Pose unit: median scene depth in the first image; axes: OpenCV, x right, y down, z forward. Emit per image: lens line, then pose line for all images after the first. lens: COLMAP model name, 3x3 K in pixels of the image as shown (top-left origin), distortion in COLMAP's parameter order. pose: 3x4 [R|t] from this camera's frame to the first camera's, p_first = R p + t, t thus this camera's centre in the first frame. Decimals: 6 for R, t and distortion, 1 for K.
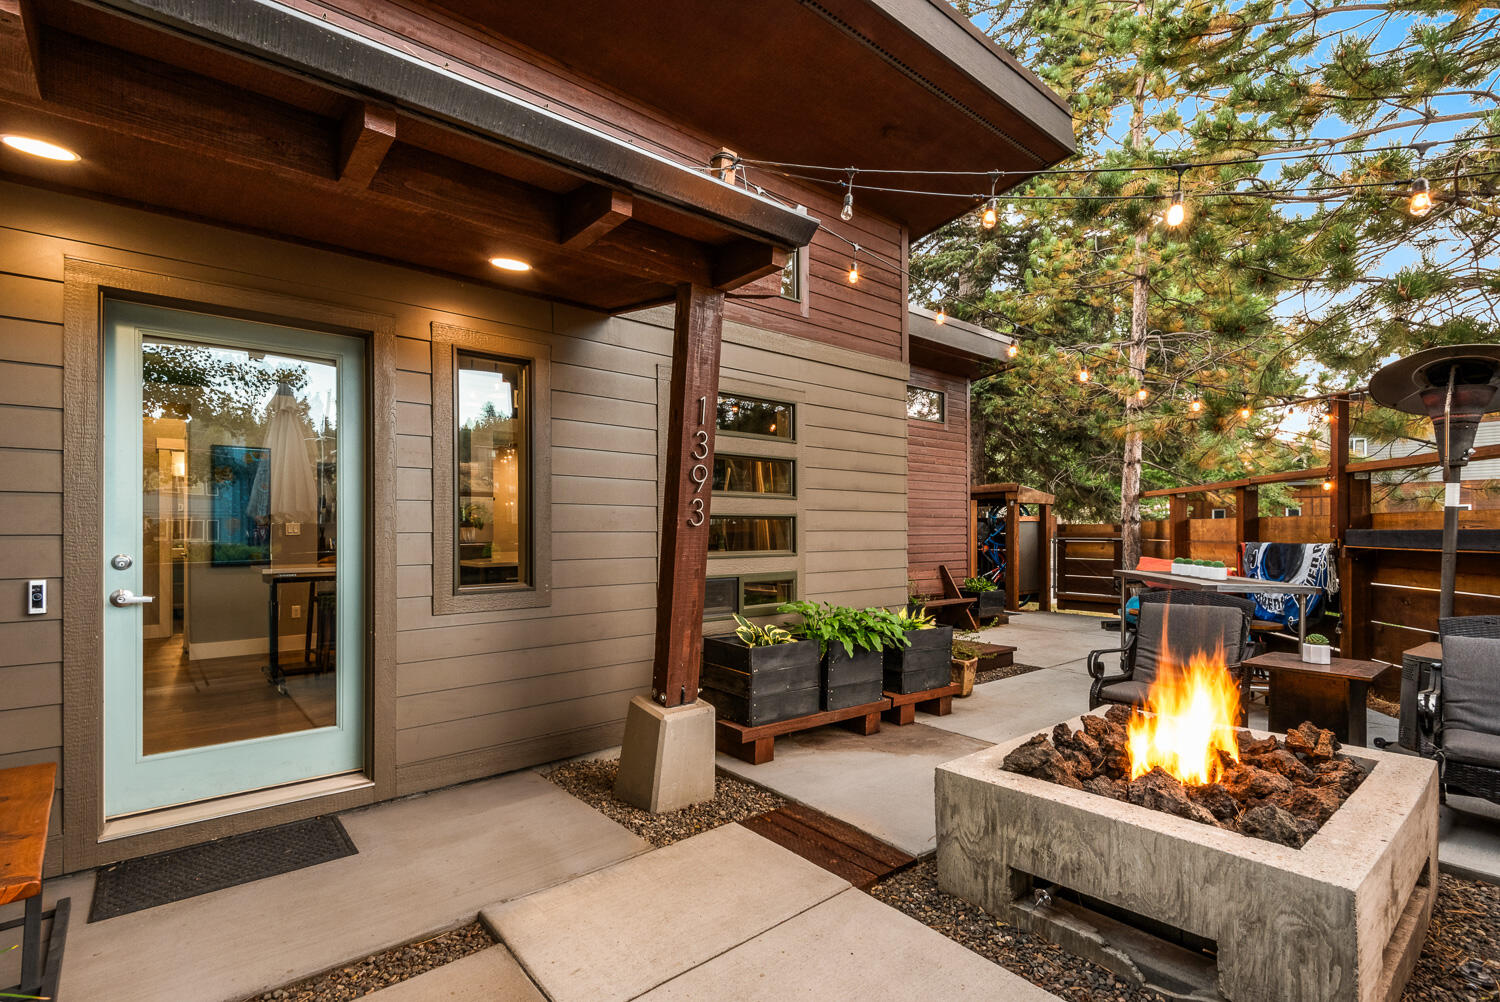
lens RADIAL K [[686.5, 0, 749.8], [0, 686.5, 530.8], [0, 0, 1]] dist [0.000909, 0.000000]
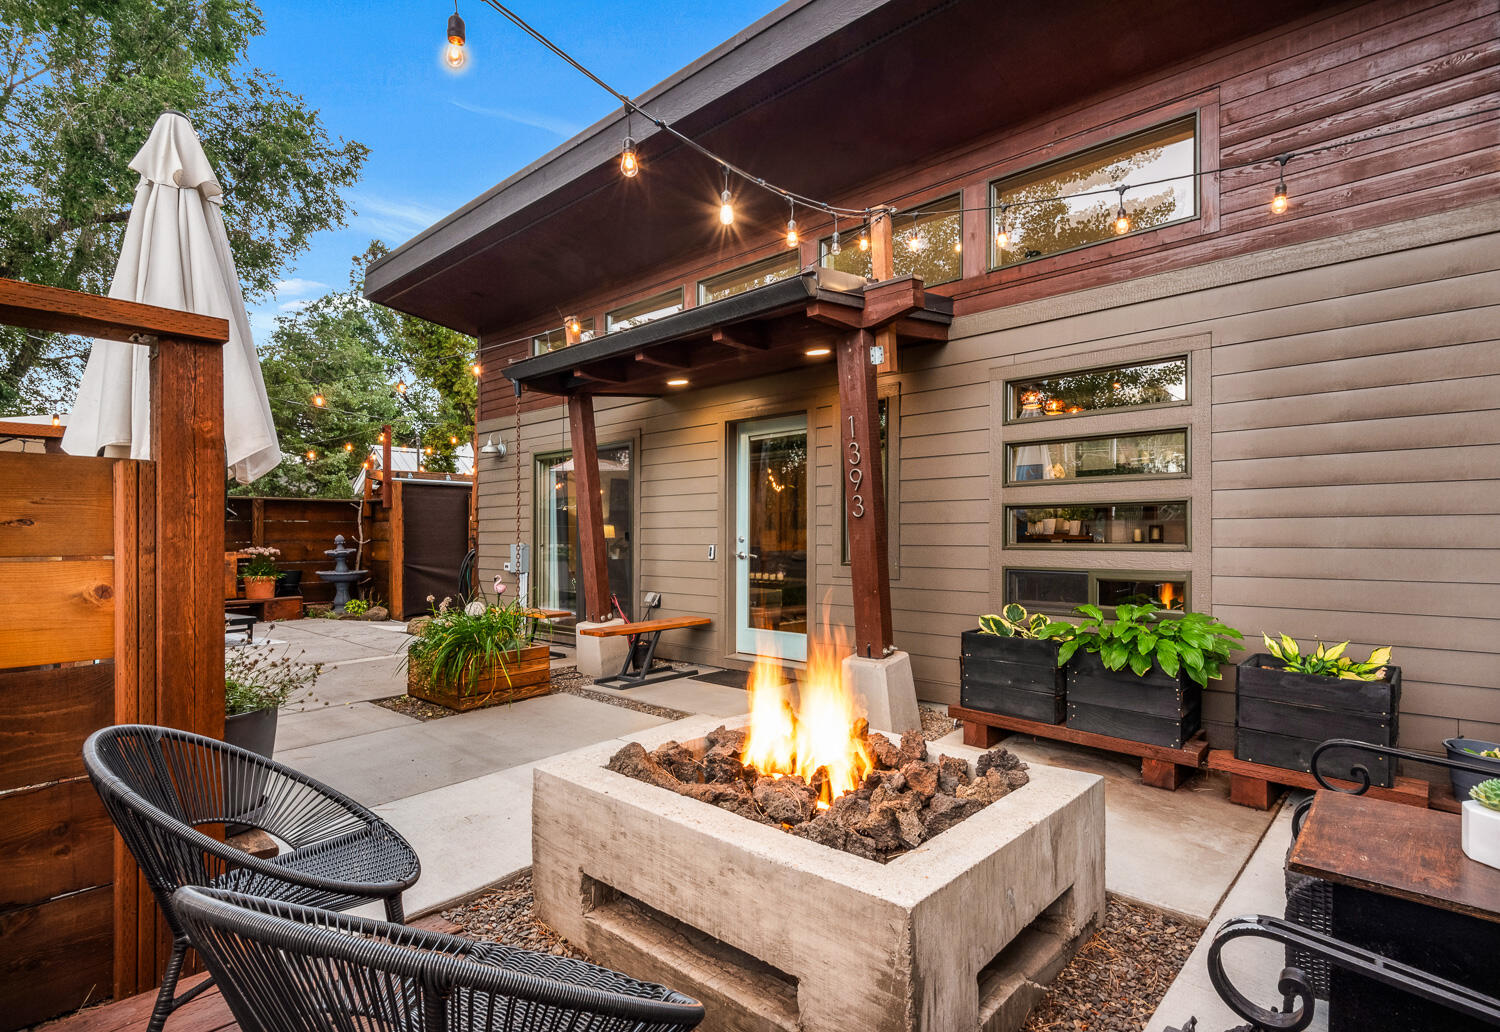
lens RADIAL K [[704.0, 0, 750.0], [0, 704.0, 516.0], [0, 0, 1]] dist [0.000805, 0.000050]
pose [[0.140818, -0.024786, -0.989725, 1.307294], [0.004506, 0.999692, -0.024394, 0.025390], [0.990025, -0.001024, 0.140886, 0.674287]]
